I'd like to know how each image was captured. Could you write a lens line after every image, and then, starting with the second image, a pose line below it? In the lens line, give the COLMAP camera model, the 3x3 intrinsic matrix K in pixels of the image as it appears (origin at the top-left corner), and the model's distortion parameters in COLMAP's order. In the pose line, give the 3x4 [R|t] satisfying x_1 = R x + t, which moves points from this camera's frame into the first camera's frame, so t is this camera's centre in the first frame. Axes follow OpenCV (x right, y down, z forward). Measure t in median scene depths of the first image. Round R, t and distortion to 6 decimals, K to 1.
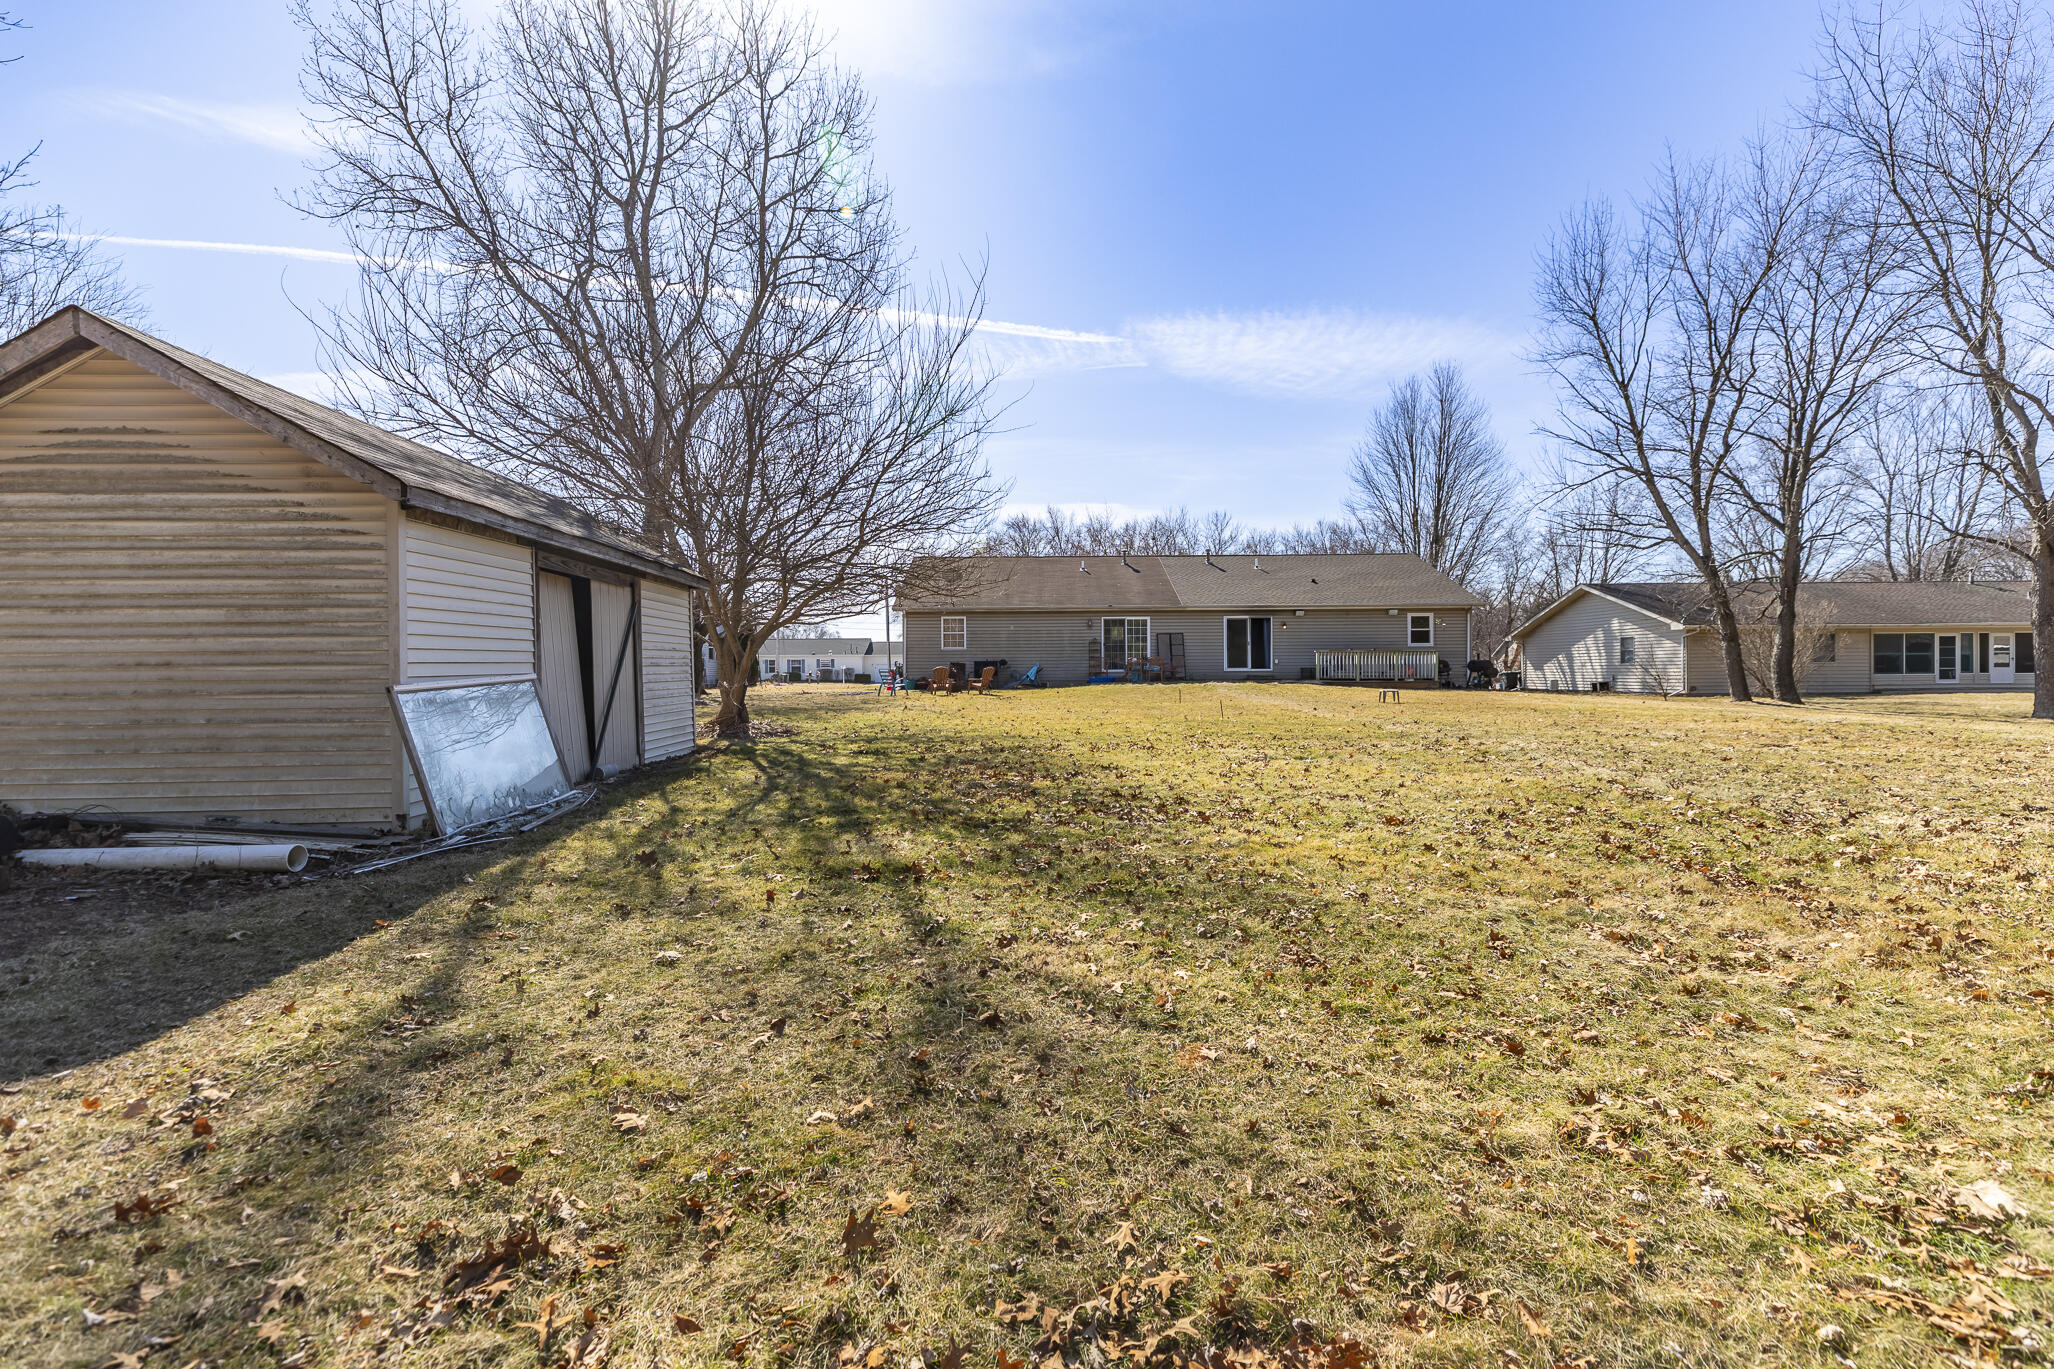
lens RADIAL K [[909.5, 0, 1024.7], [0, 909.5, 675.9], [0, 0, 1]] dist [0.004520, -0.000027]
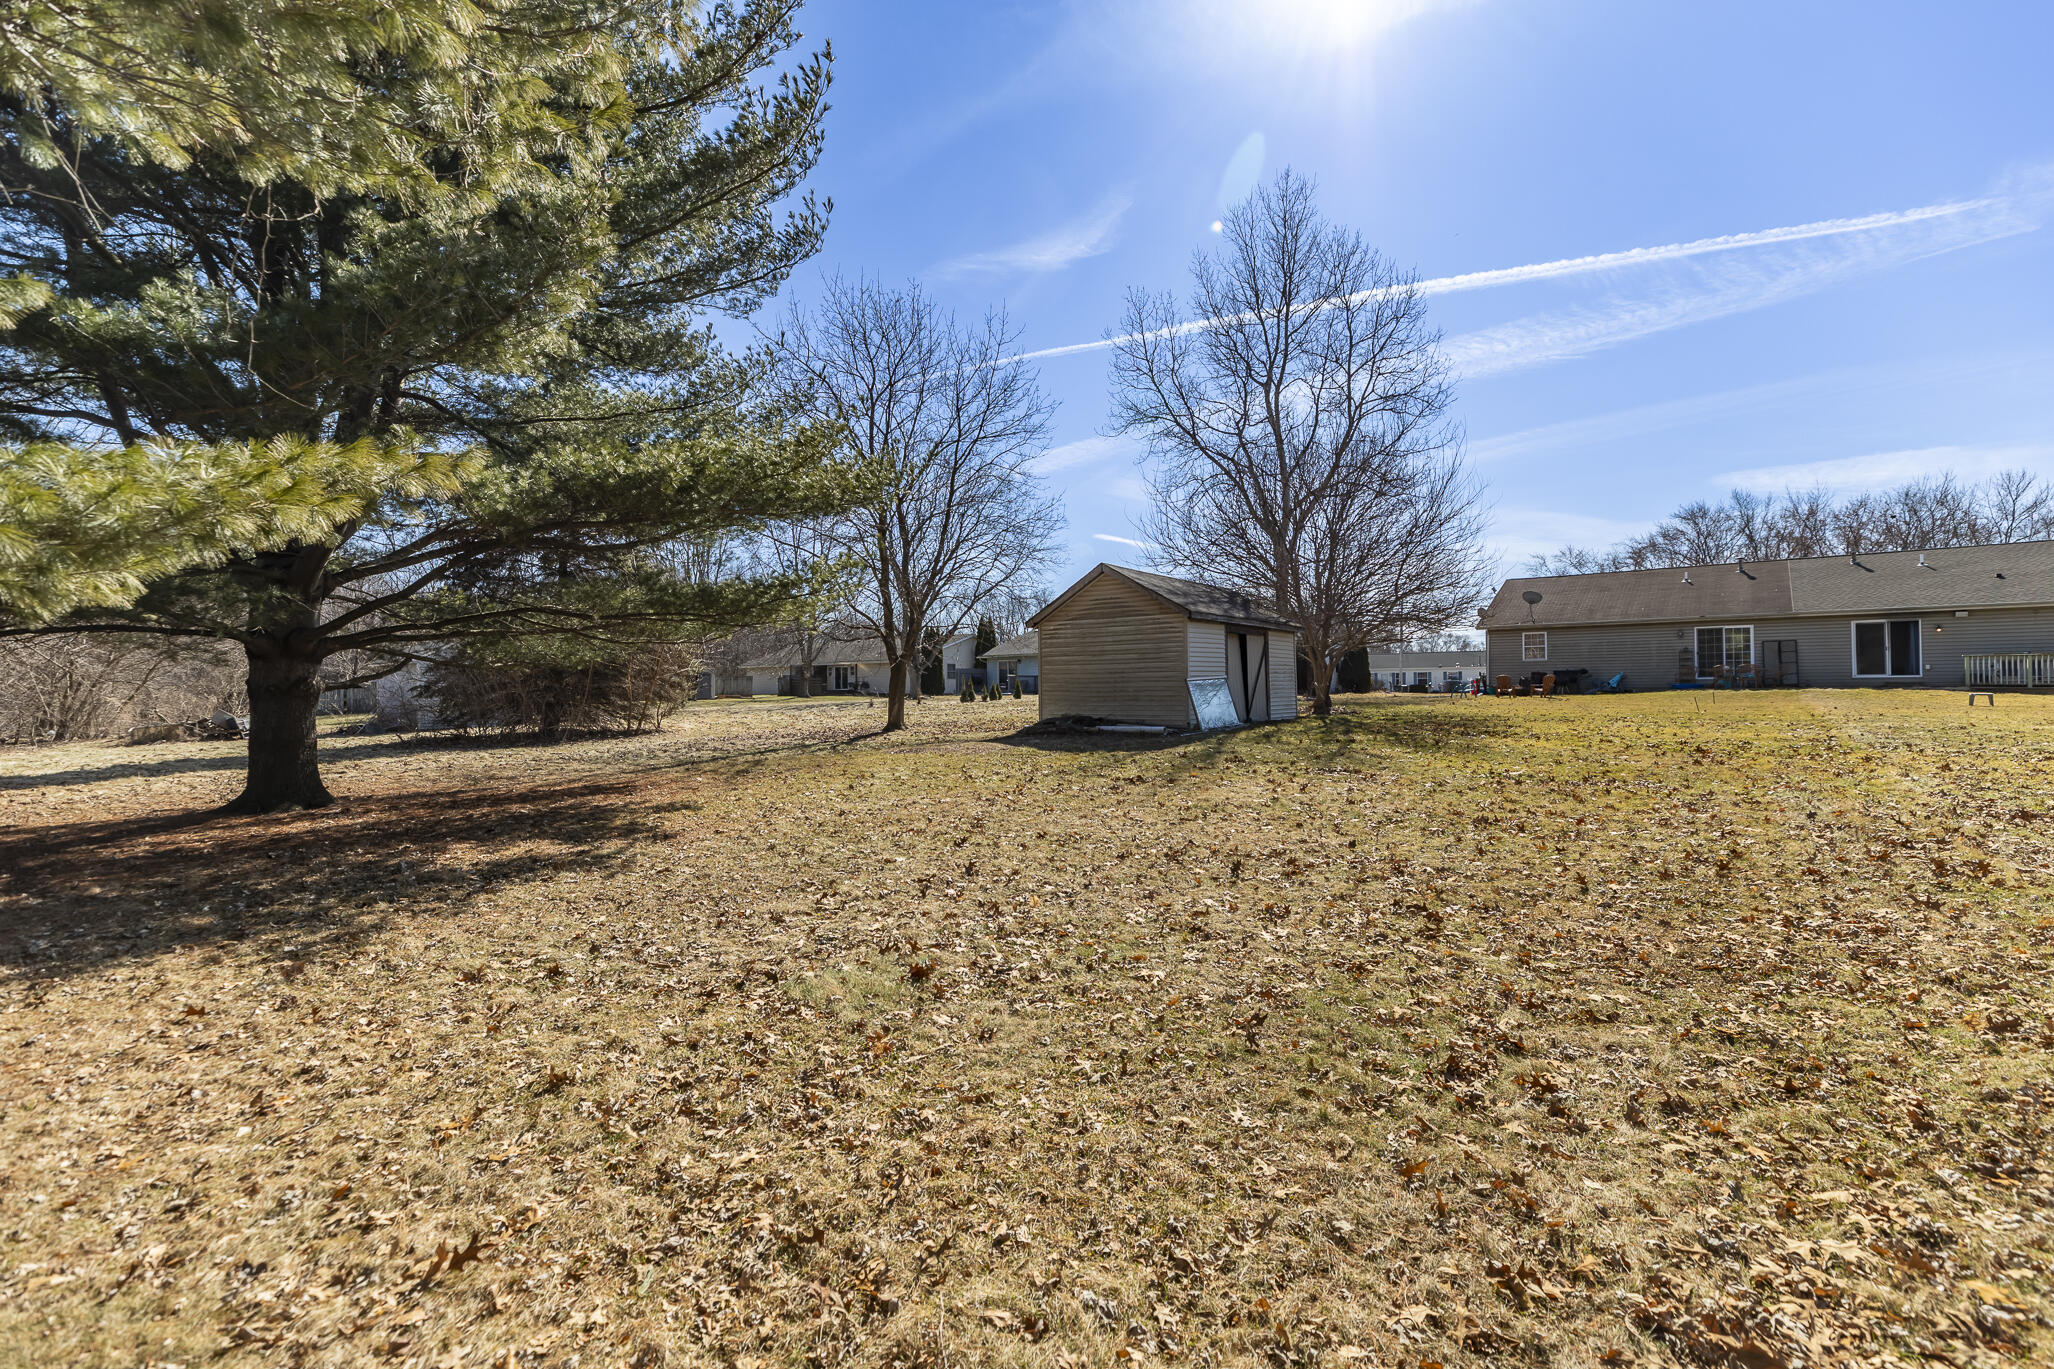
lens RADIAL K [[909.5, 0, 1024.7], [0, 909.5, 675.9], [0, 0, 1]] dist [0.004520, -0.000027]
pose [[0.778139, -0.008000, -0.628041, 0.163517], [-0.001900, 0.999884, -0.015090, 0.010385], [0.628089, 0.012936, 0.778034, -0.352907]]
